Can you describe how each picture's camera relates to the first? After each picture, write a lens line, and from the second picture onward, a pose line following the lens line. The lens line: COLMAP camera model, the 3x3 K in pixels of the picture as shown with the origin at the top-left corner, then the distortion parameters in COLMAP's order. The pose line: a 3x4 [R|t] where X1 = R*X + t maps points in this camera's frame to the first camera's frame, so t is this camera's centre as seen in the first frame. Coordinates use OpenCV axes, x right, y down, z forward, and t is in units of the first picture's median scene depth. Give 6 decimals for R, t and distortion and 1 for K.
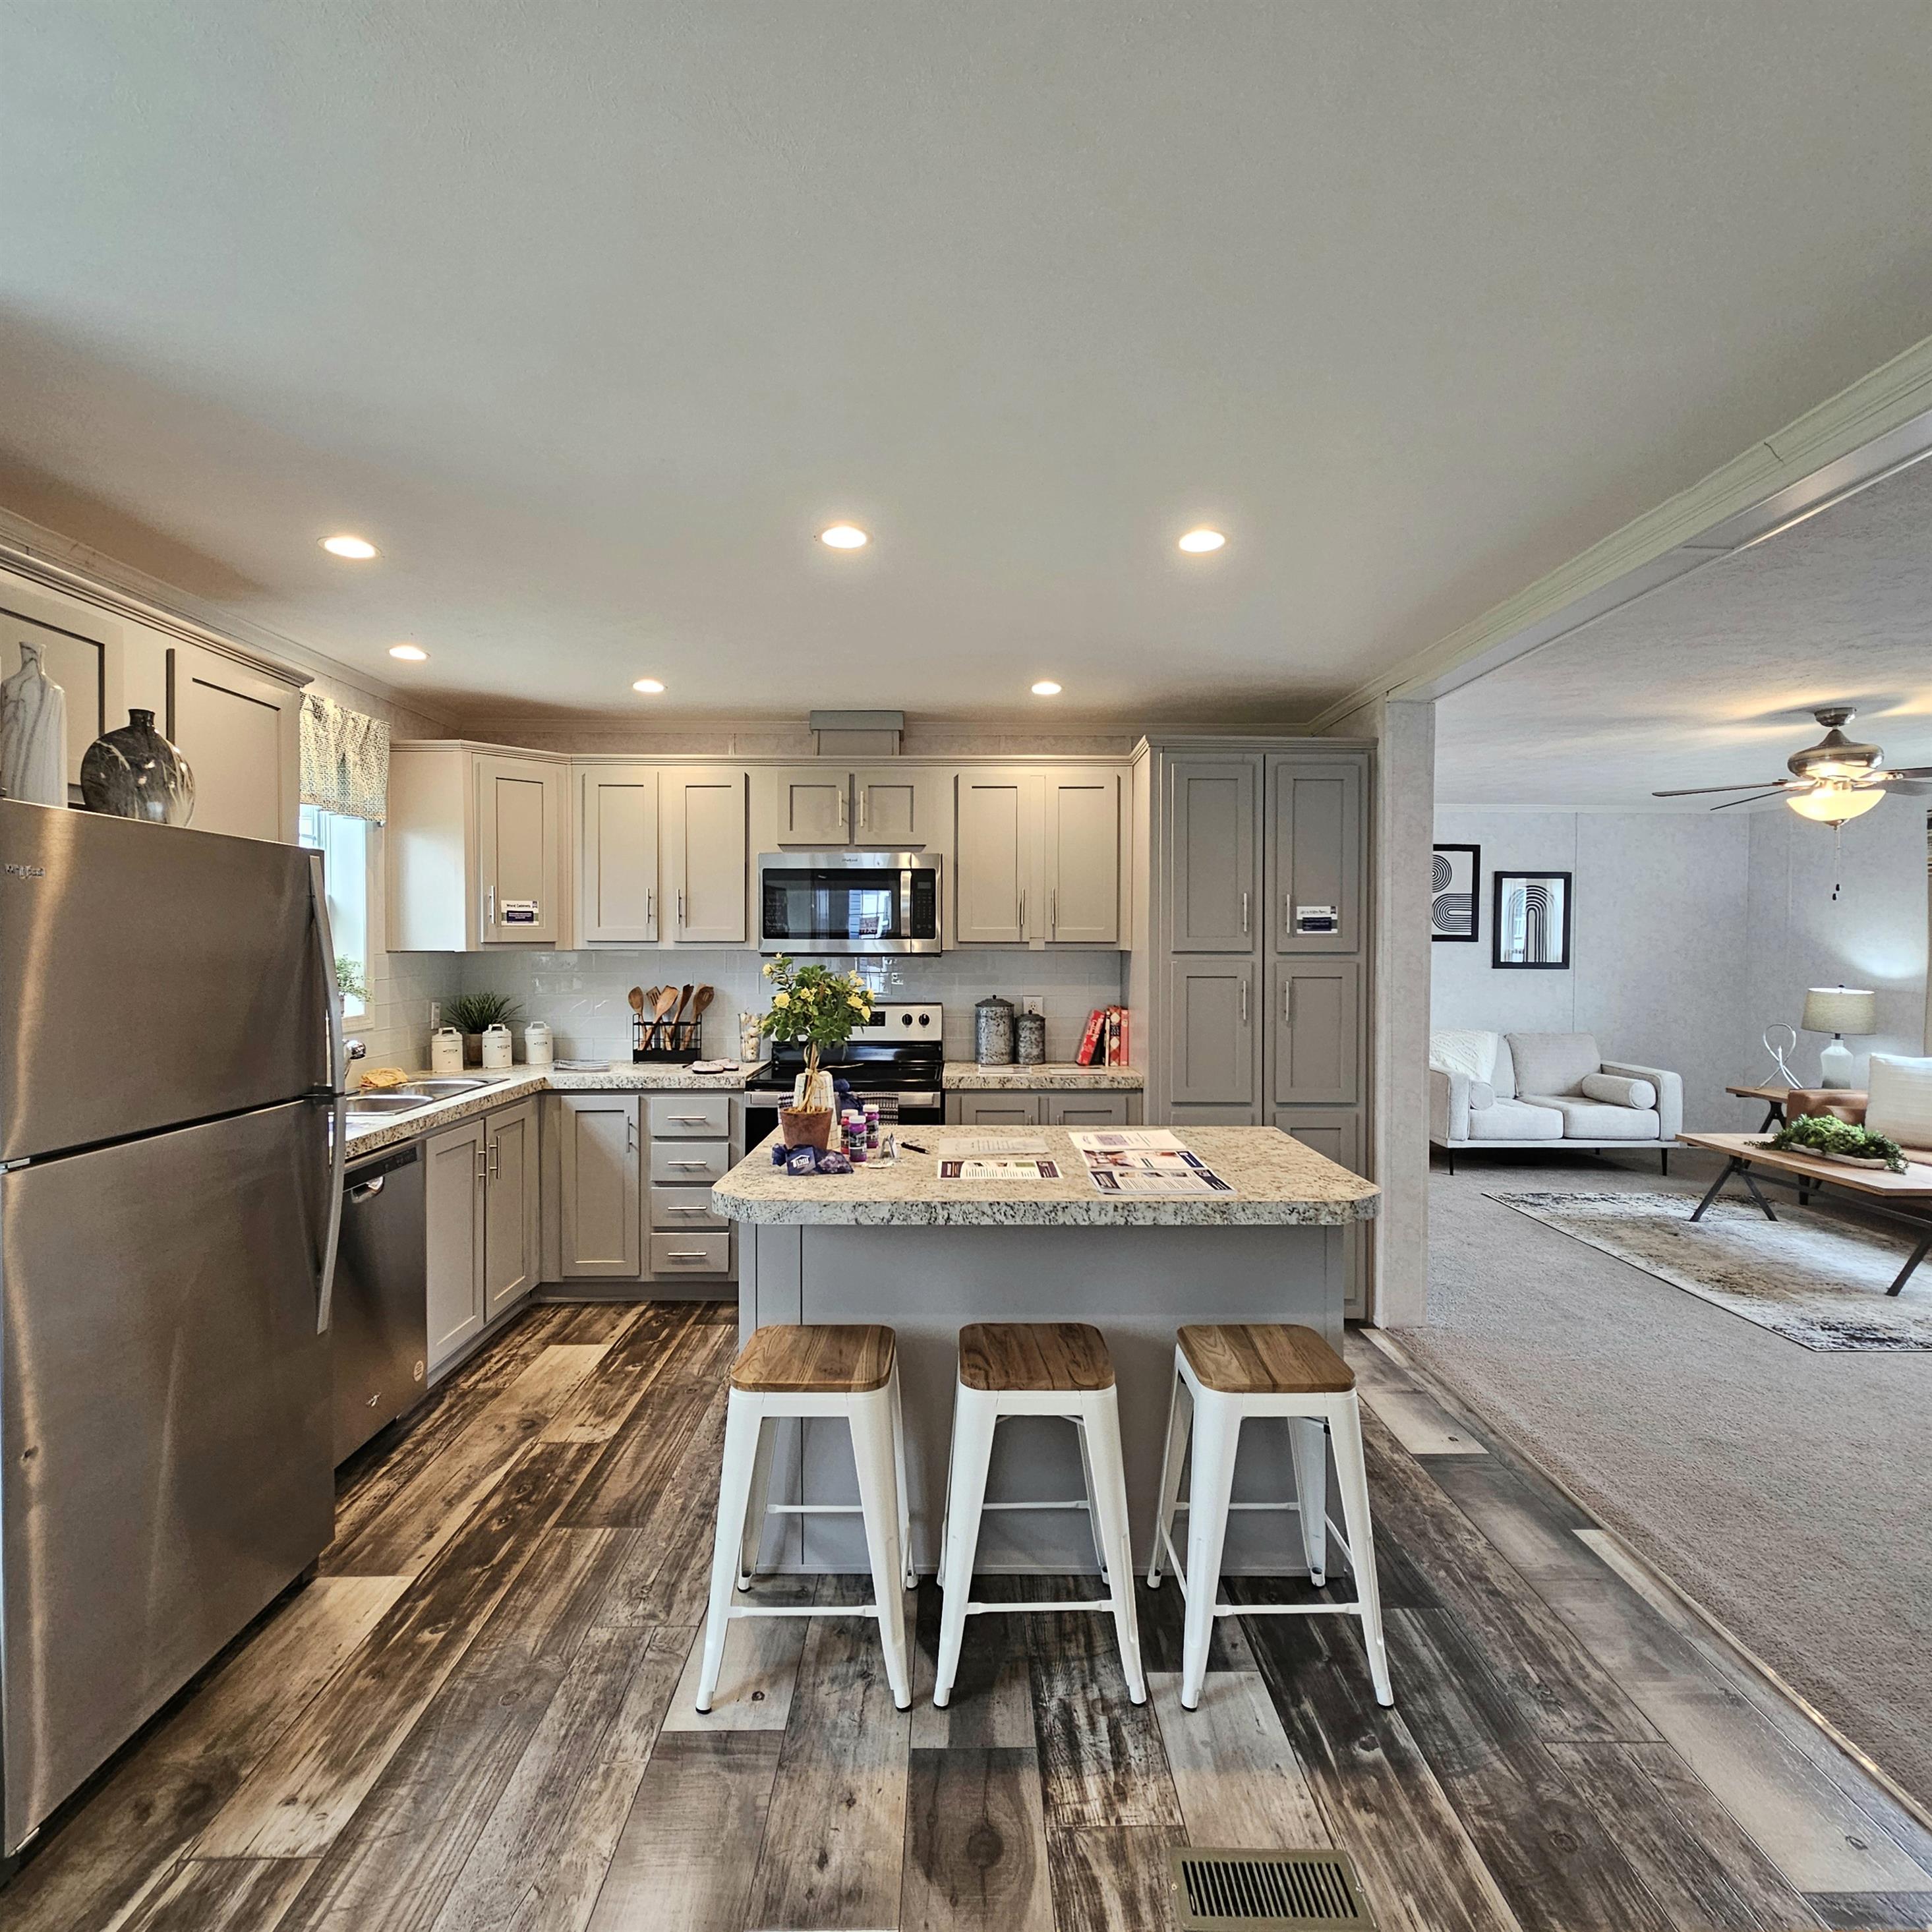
lens RADIAL K [[1049.6, 0, 971.8], [0, 1049.6, 955.9], [0, 0, 1]] dist [0.001626, -0.000795]
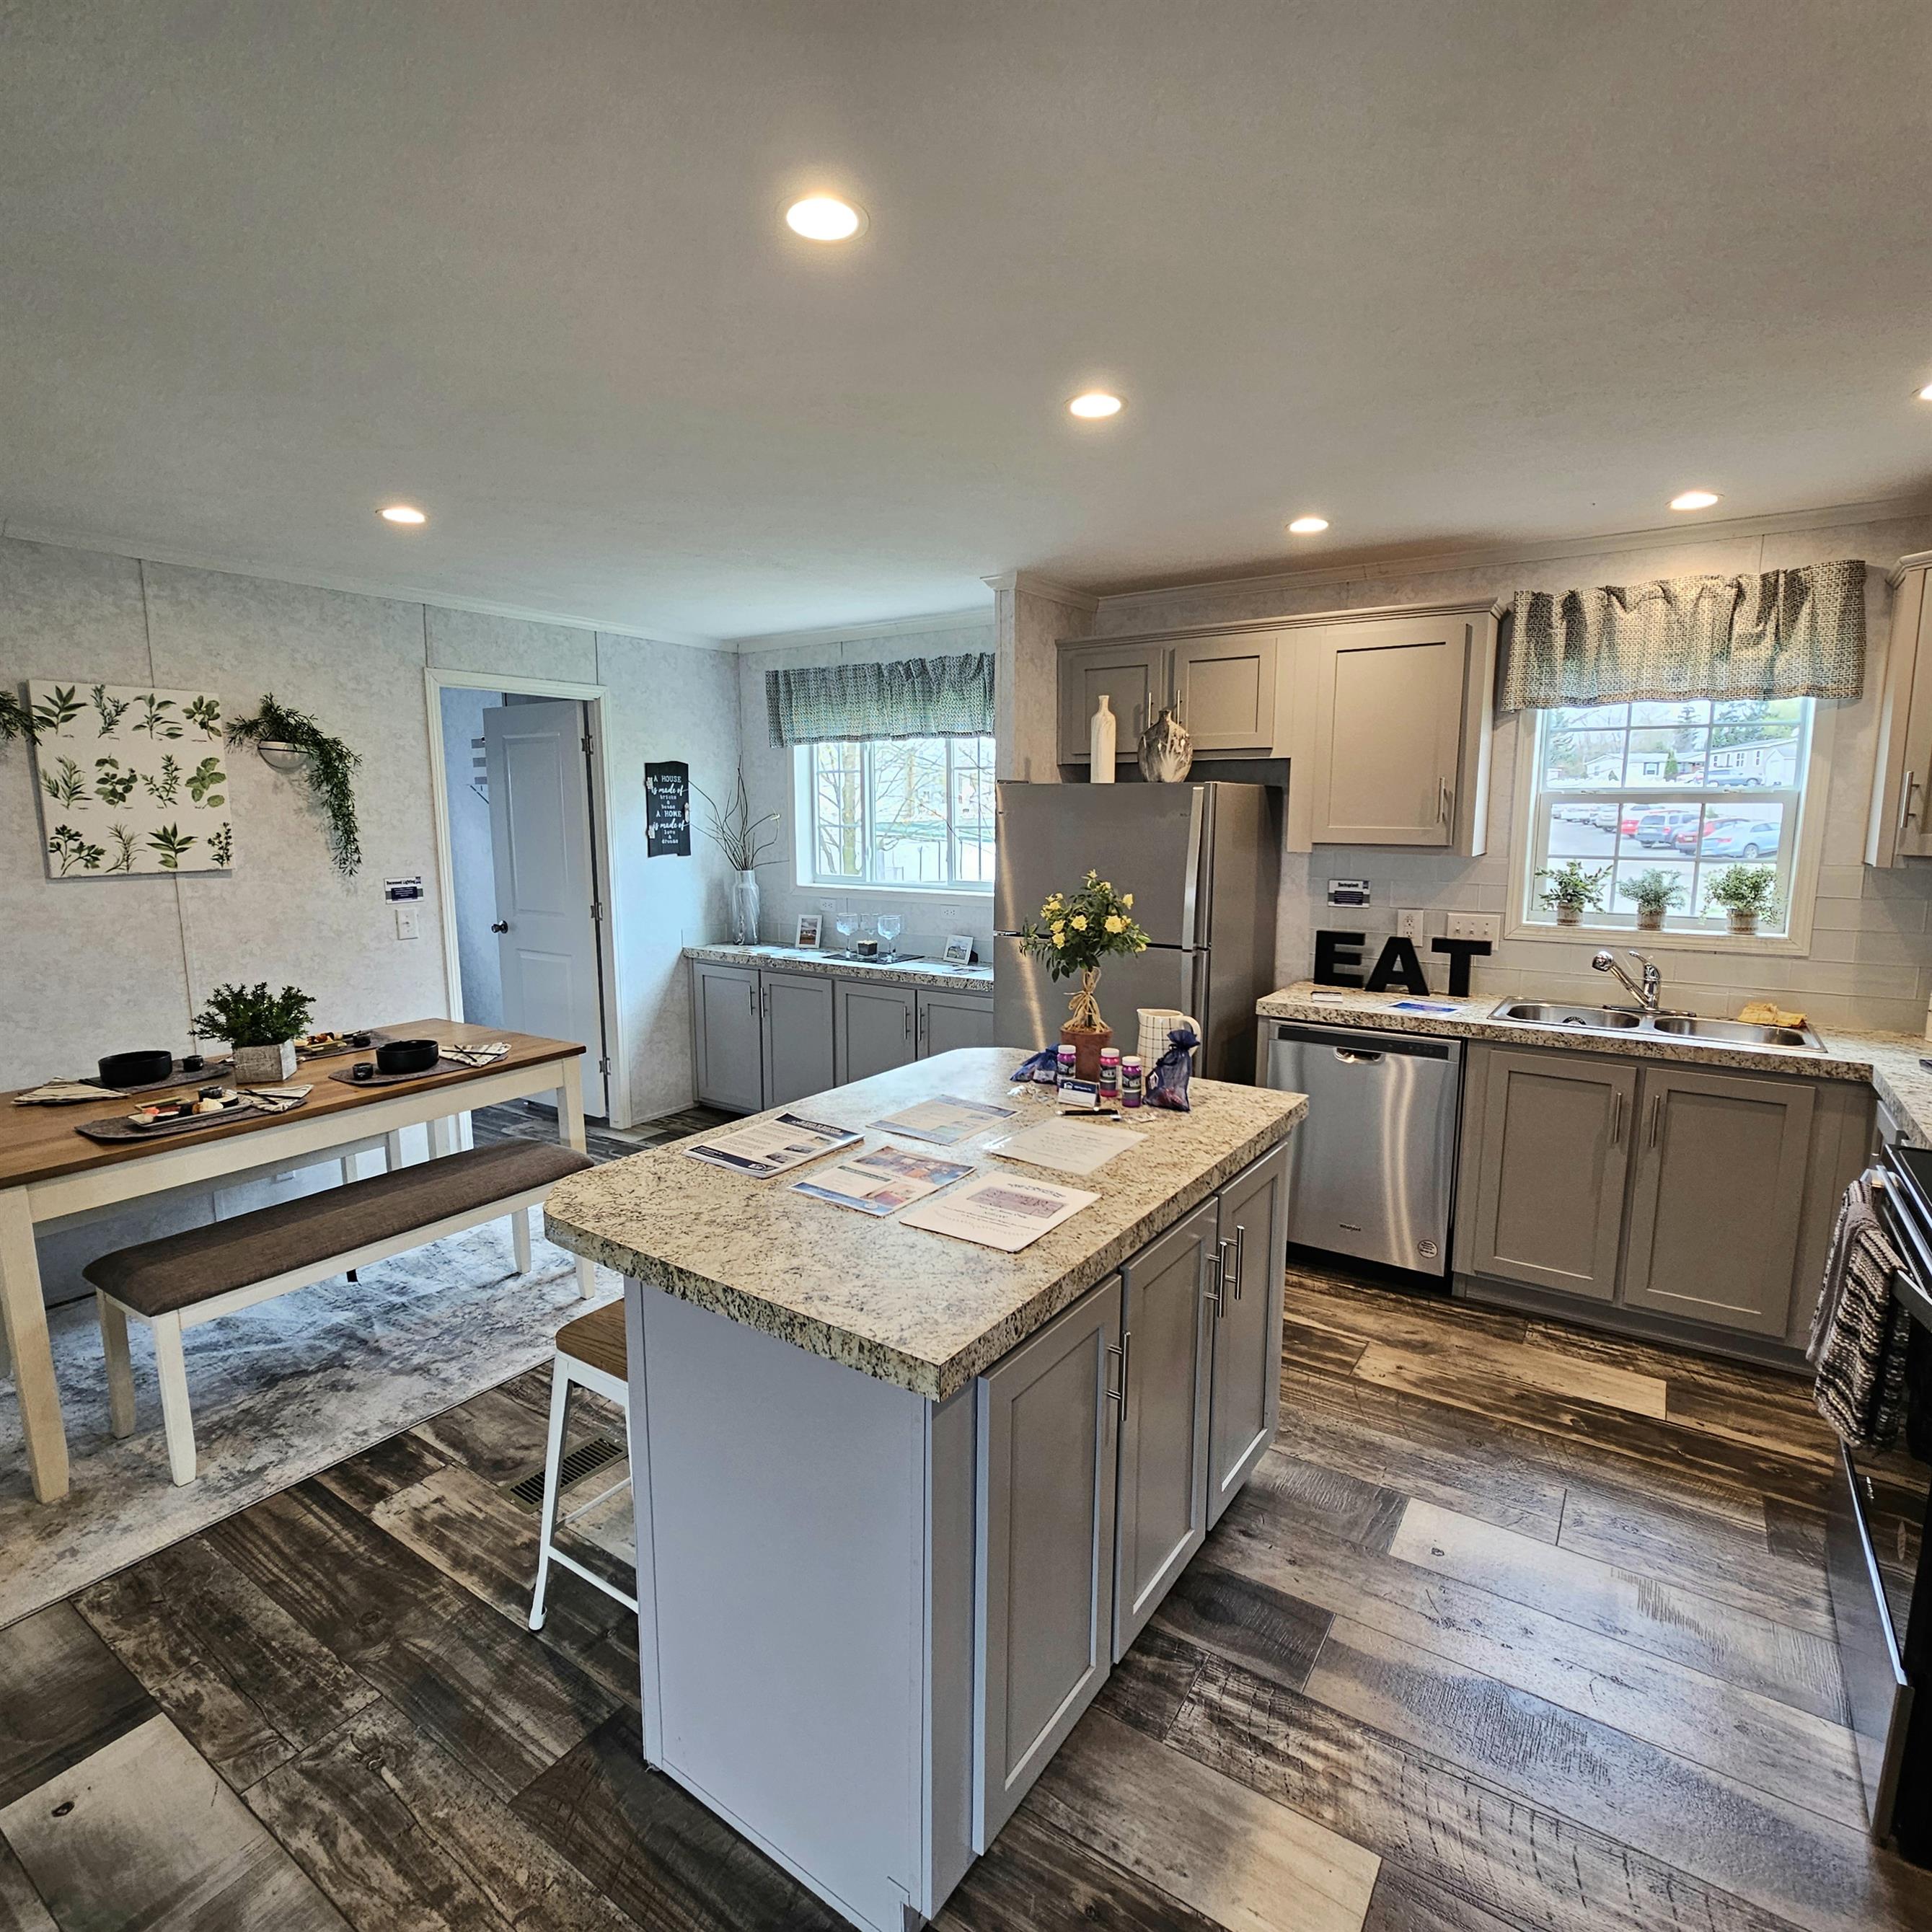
lens RADIAL K [[1049.6, 0, 971.8], [0, 1049.6, 955.9], [0, 0, 1]] dist [0.001626, -0.000795]
pose [[-0.569487, 0.115967, -0.813779, 0.472934], [-0.010582, 0.988882, 0.148325, -0.046817], [0.821932, 0.093081, -0.561928, 0.968228]]
